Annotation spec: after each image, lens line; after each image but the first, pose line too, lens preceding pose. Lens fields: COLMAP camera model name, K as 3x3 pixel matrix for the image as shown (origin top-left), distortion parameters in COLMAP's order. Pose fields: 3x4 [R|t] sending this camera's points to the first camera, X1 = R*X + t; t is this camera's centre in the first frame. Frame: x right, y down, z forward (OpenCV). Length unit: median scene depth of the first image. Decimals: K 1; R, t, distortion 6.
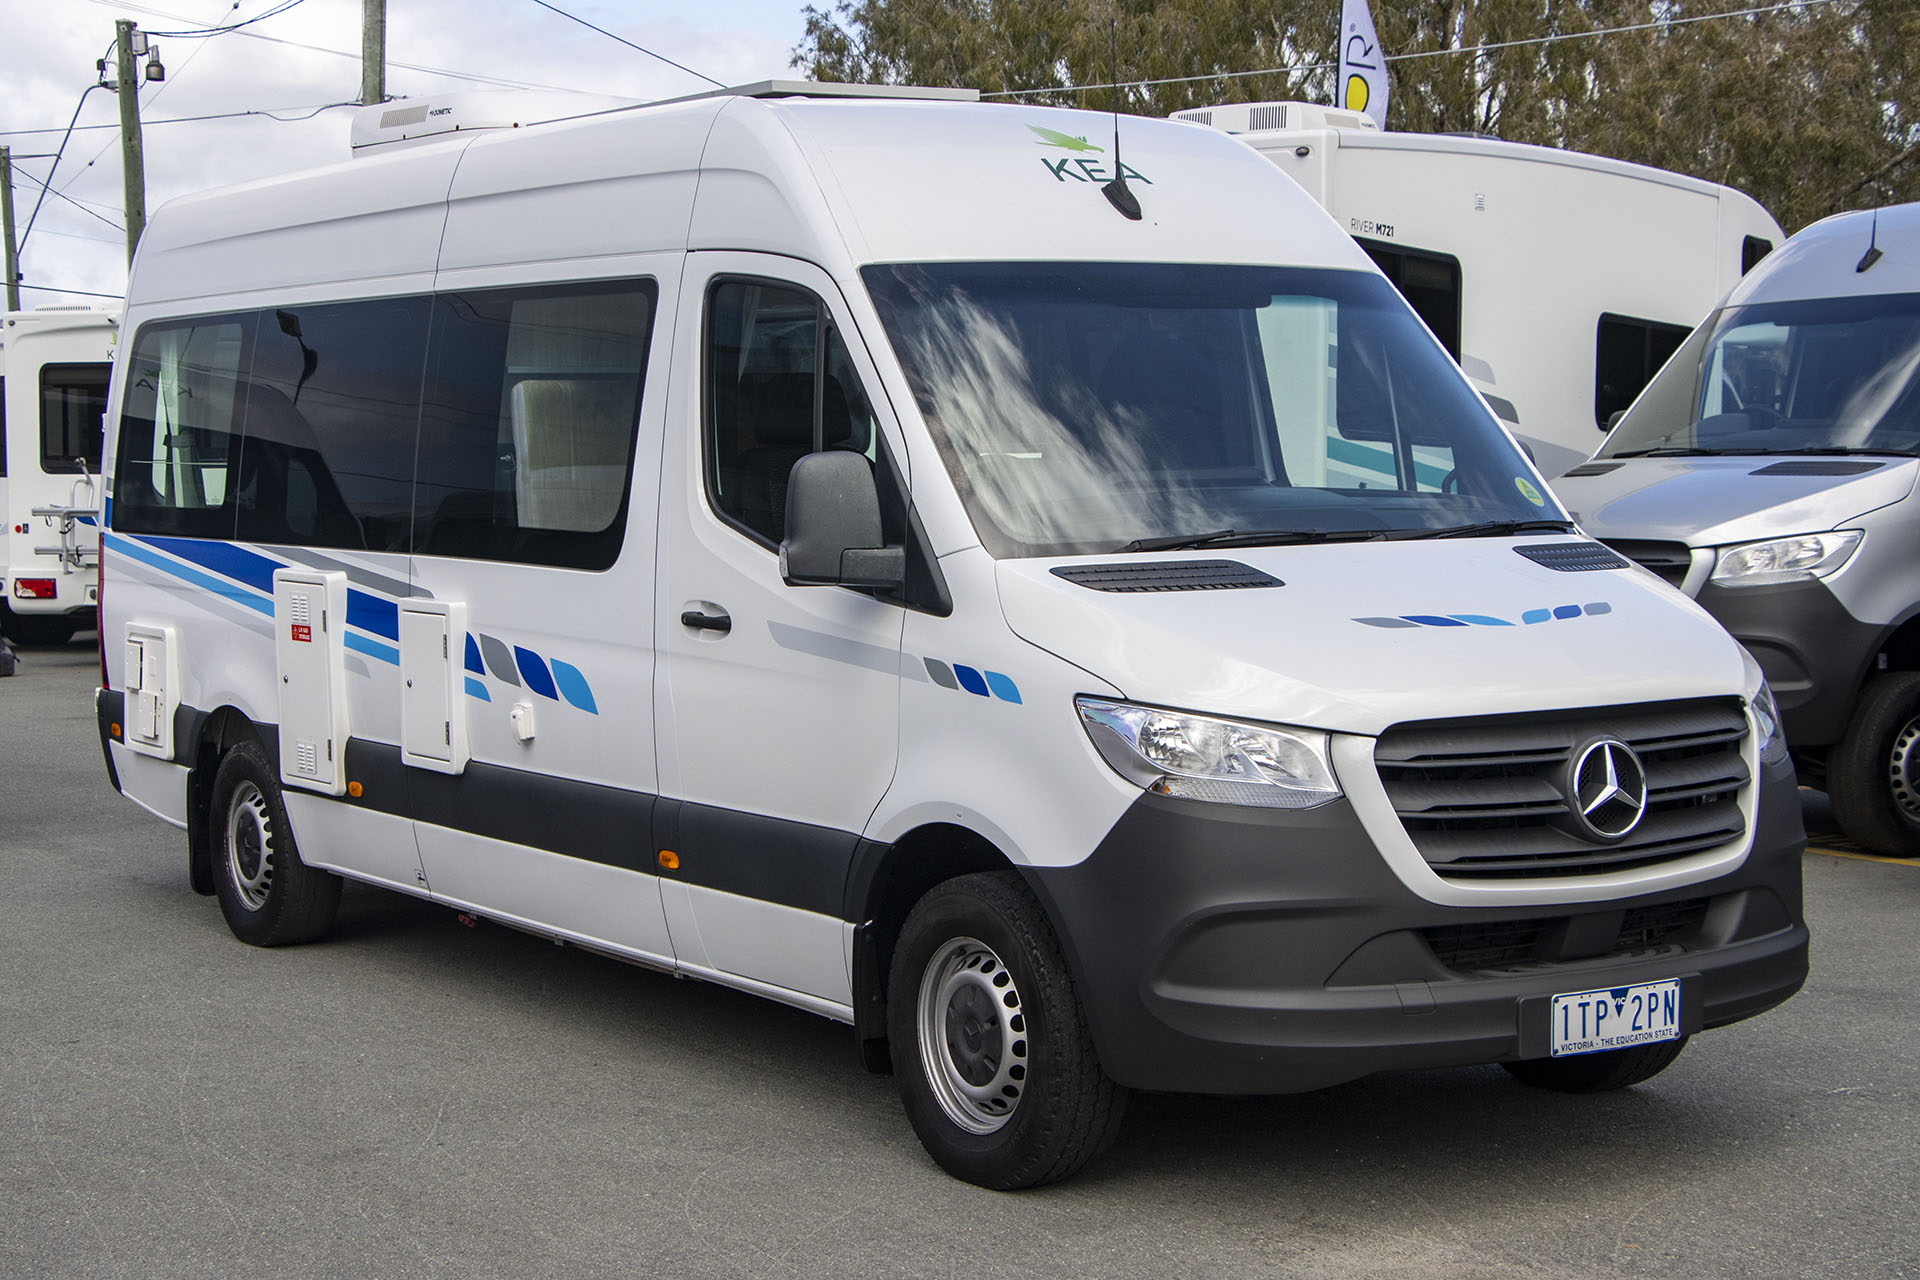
lens RADIAL K [[3039.5, 0, 979.8], [0, 3039.5, 636.9], [0, 0, 1]] dist [0.189925, 0.000000]
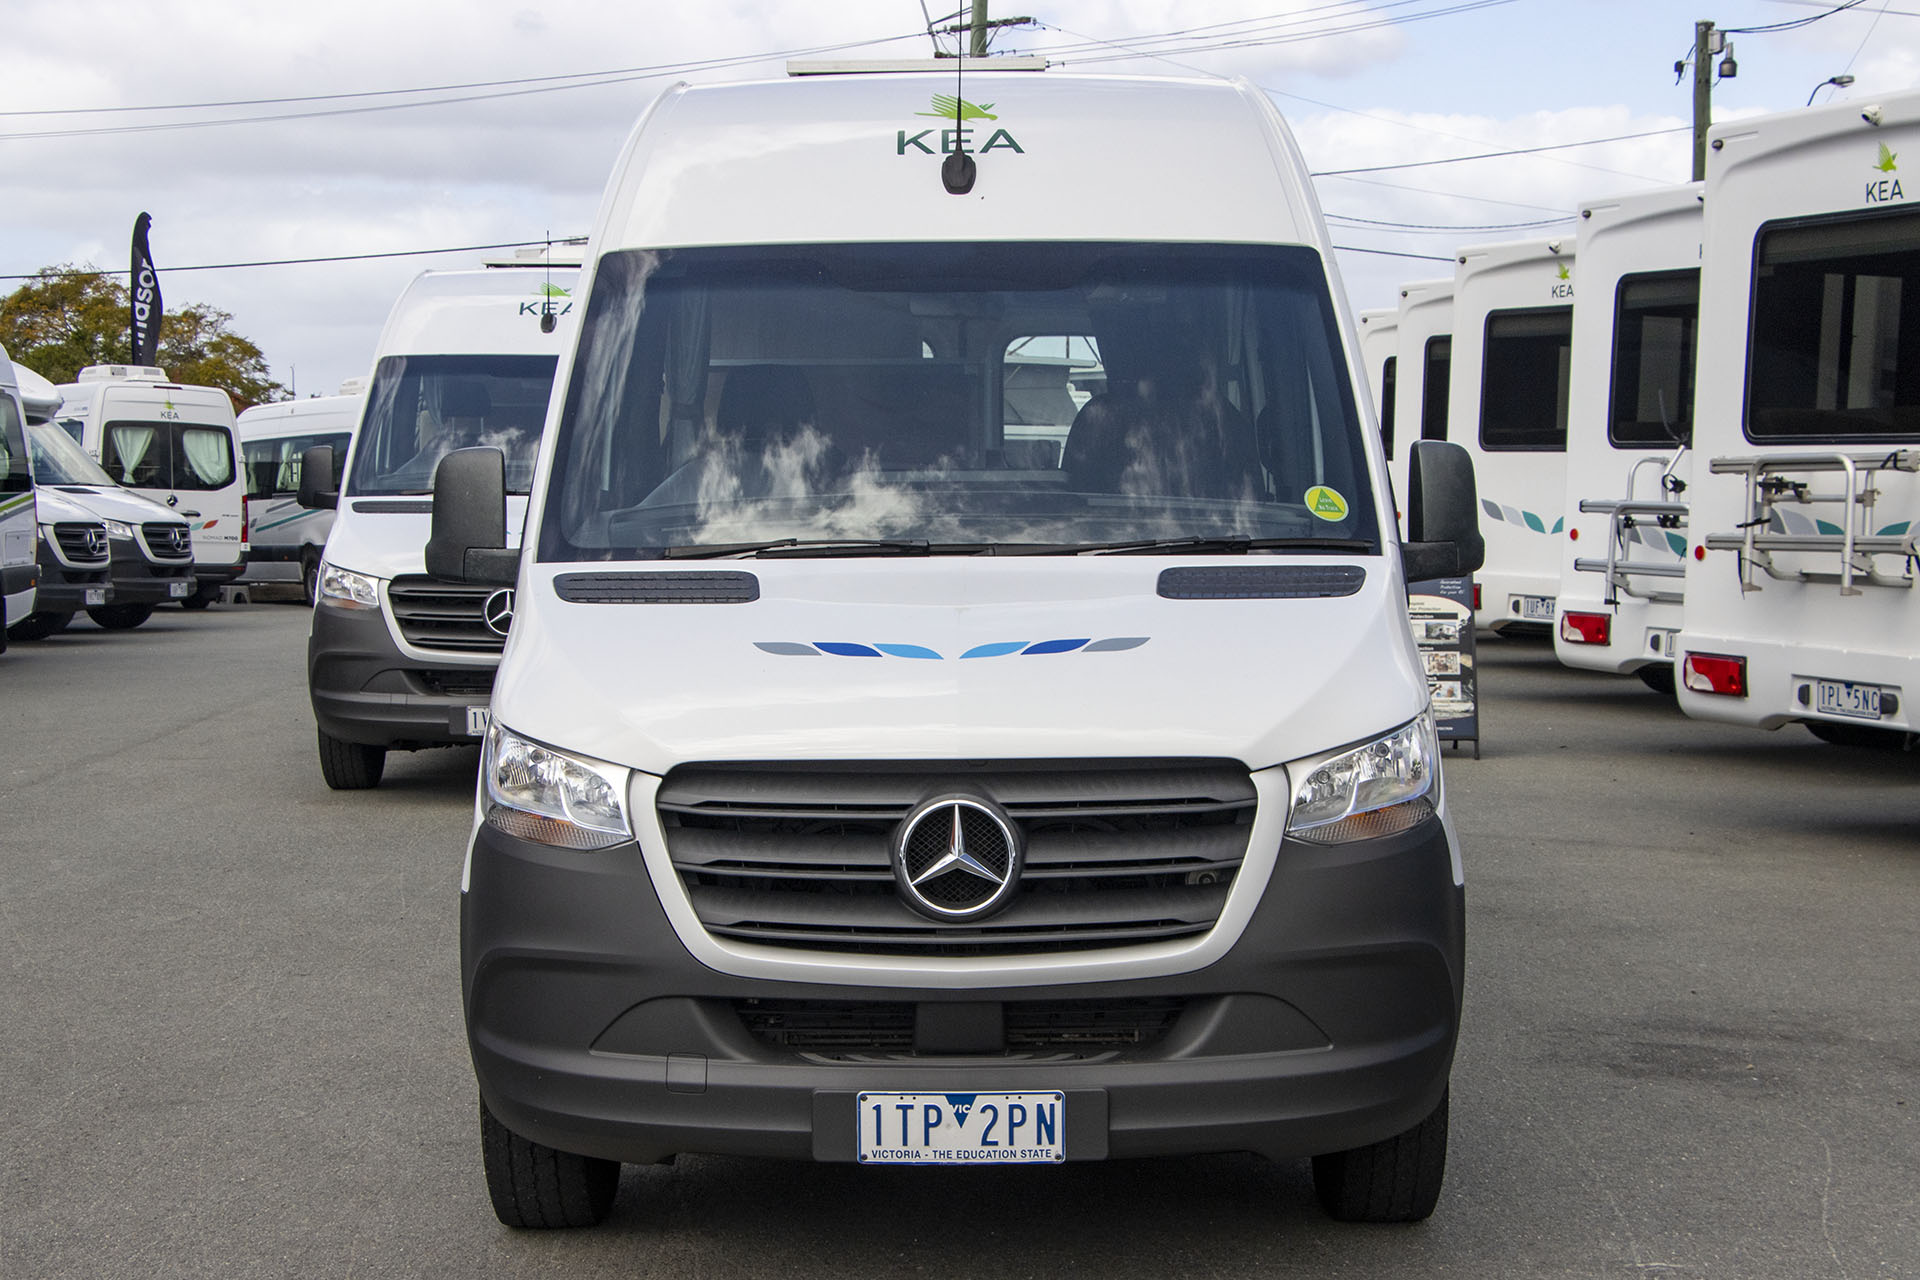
lens RADIAL K [[3039.5, 0, 965.3], [0, 3039.5, 653.4], [0, 0, 1]] dist [0.189925, 0.000000]
pose [[0.854815, 0.050364, -0.516483, 0.632253], [-0.047342, 0.998697, 0.019033, -0.022713], [0.516768, 0.008182, 0.856086, 0.276534]]
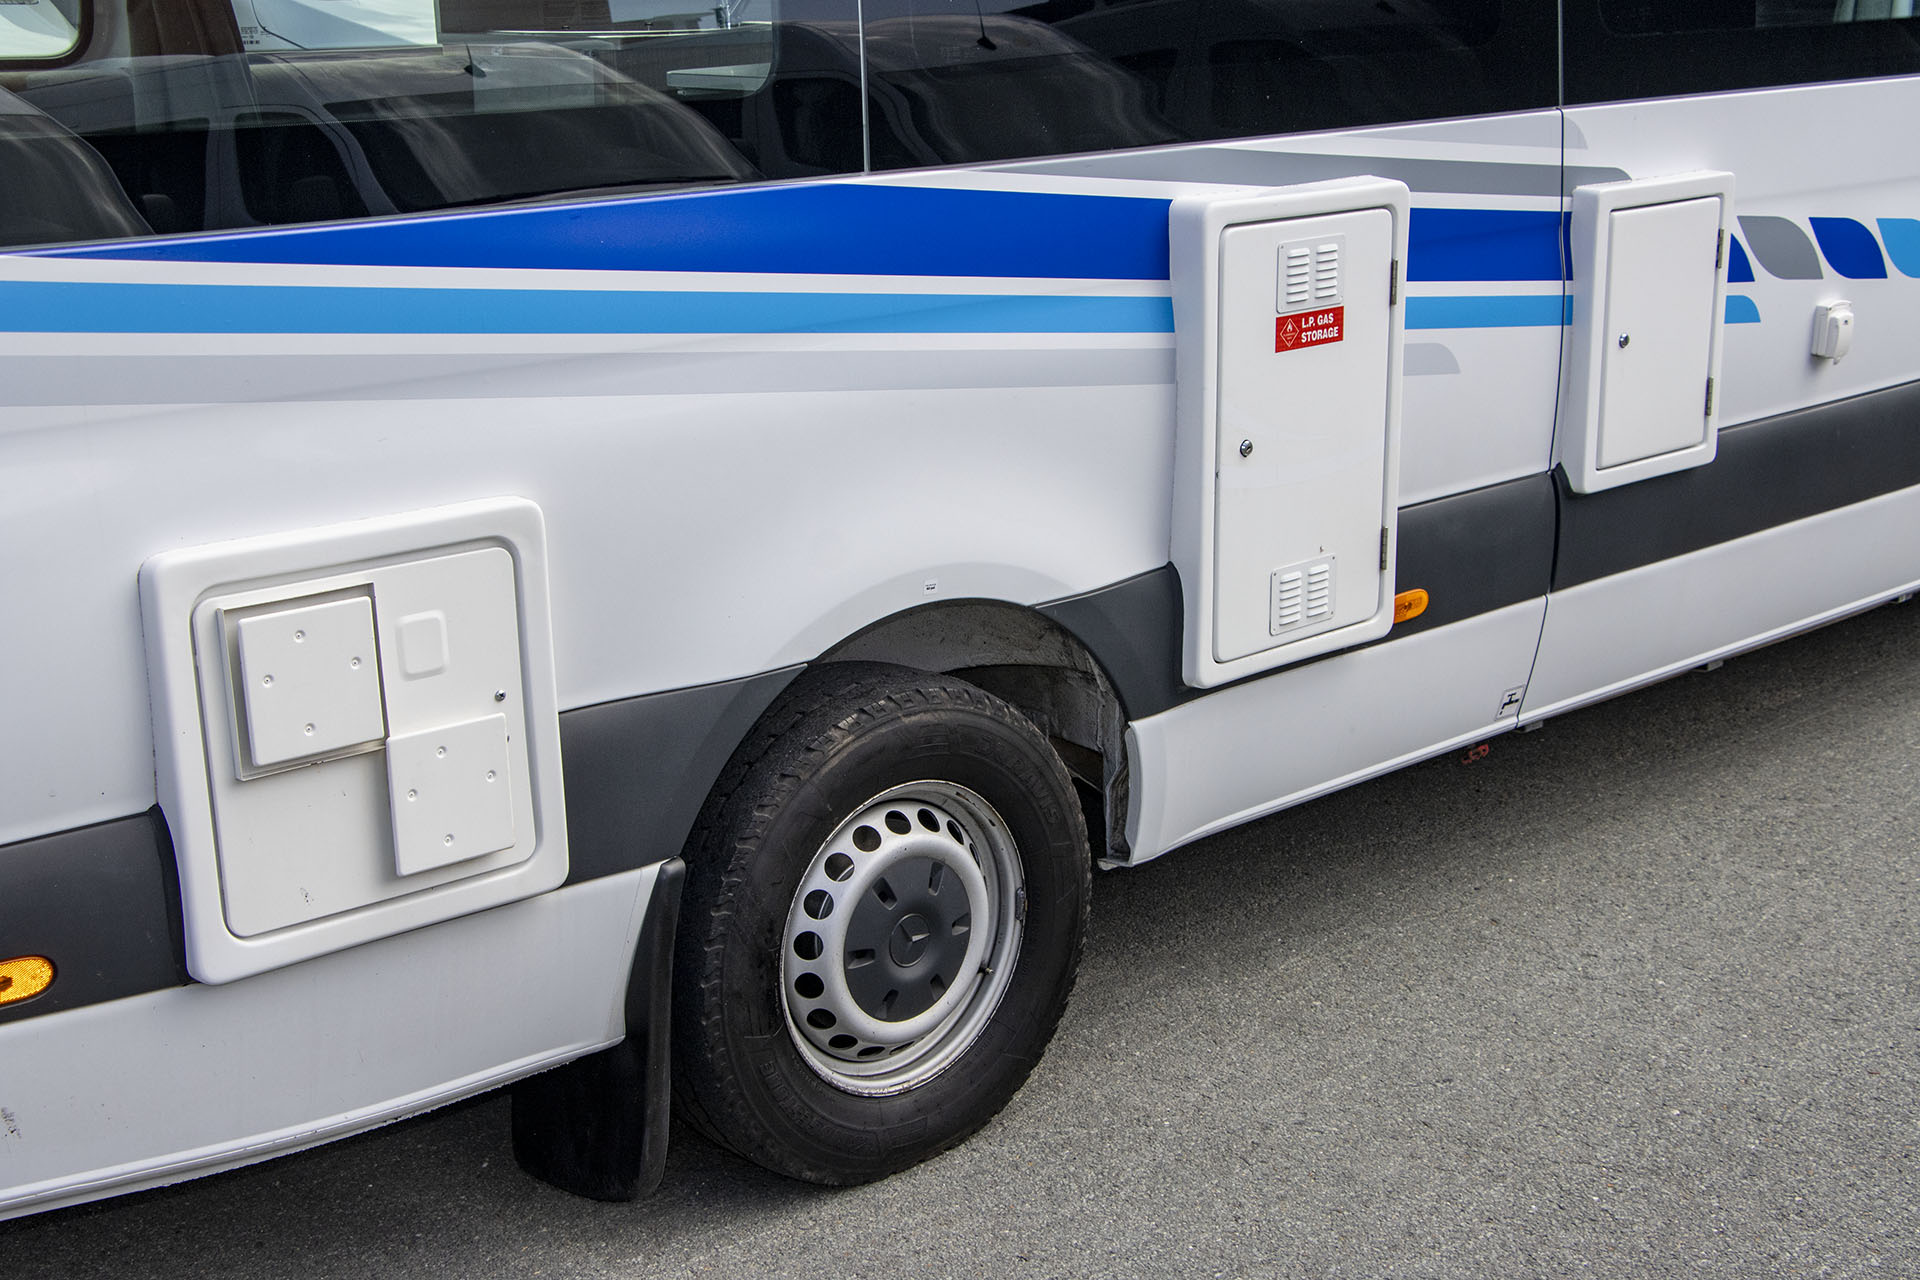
lens RADIAL K [[2717.1, 0, 963.9], [0, 2717.1, 651.9], [0, 0, 1]] dist [0.091166, 0.000000]
pose [[-0.169102, -0.247891, 0.953915, -0.869314], [0.075671, 0.961731, 0.263337, -0.093523], [-0.982689, 0.116715, -0.143872, 1.588336]]
